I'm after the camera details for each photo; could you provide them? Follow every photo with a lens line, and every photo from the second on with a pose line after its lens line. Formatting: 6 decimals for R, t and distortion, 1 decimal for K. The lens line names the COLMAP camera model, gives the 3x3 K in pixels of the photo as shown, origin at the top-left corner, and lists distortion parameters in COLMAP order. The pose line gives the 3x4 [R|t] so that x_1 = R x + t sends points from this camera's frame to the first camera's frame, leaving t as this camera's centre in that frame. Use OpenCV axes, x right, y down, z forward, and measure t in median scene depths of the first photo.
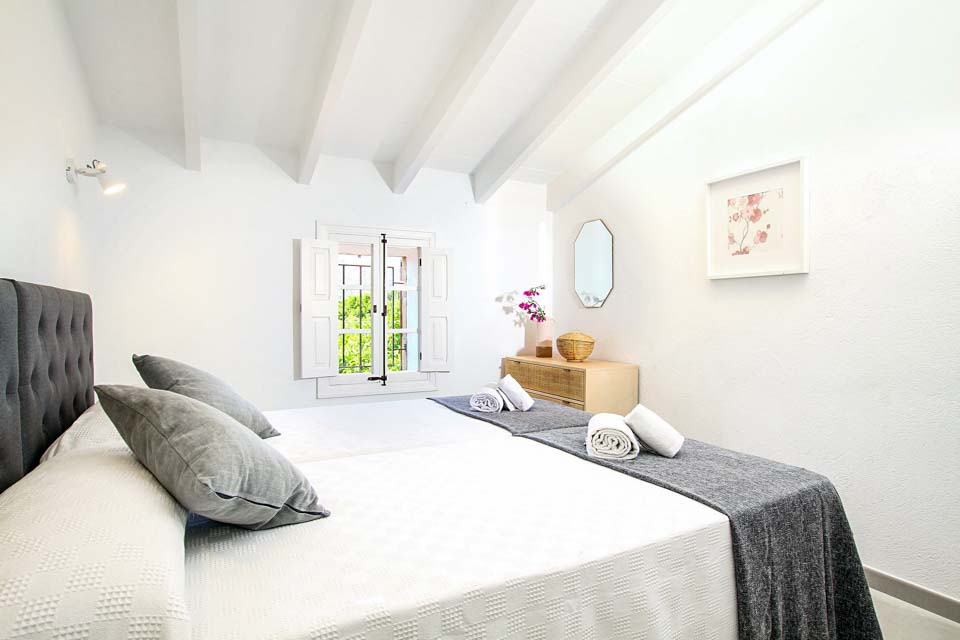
lens RADIAL K [[503.1, 0, 479.8], [0, 503.1, 339.0], [0, 0, 1]] dist [0.000565, -0.000163]
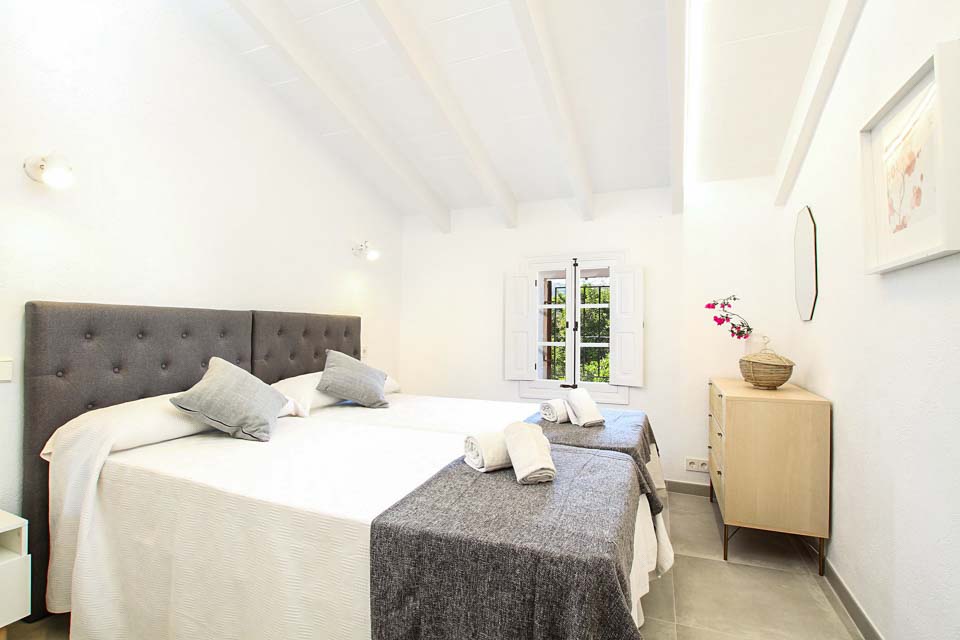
lens RADIAL K [[456.3, 0, 480.4], [0, 456.3, 328.7], [0, 0, 1]] dist [-0.037108, 0.000152]
pose [[0.615546, -0.000298, -0.788101, 0.484038], [-0.047359, 0.998179, -0.037367, -0.003145], [0.786677, 0.060325, 0.614411, 0.214165]]
